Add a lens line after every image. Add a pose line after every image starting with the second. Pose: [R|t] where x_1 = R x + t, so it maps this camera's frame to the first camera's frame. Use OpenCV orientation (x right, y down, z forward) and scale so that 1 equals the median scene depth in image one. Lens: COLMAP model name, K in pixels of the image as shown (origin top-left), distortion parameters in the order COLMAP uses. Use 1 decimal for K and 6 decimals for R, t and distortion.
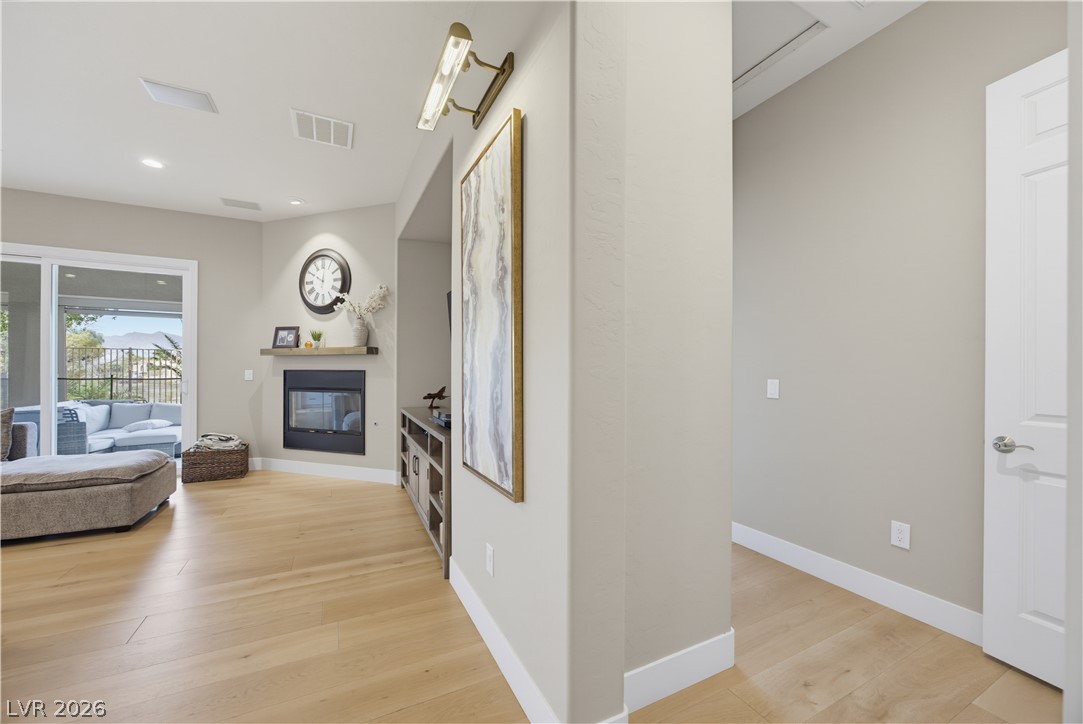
lens RADIAL K [[414.7, 0, 541.3], [0, 414.7, 365.2], [0, 0, 1]] dist [-0.017781, 0.000127]
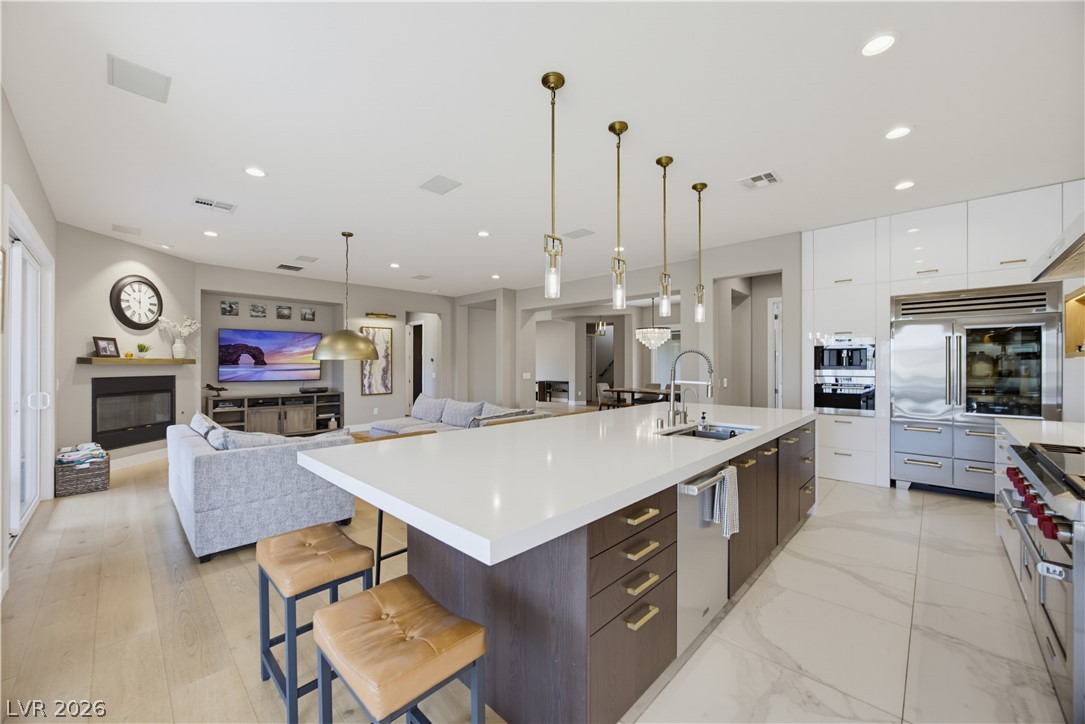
lens RADIAL K [[415.5, 0, 542.3], [0, 415.5, 365.2], [0, 0, 1]] dist [-0.017781, 0.000127]
pose [[-0.326392, -0.003649, 0.945227, -2.016920], [-0.007666, 0.999970, 0.001213, -0.031166], [-0.945203, -0.006850, -0.326410, 0.275124]]
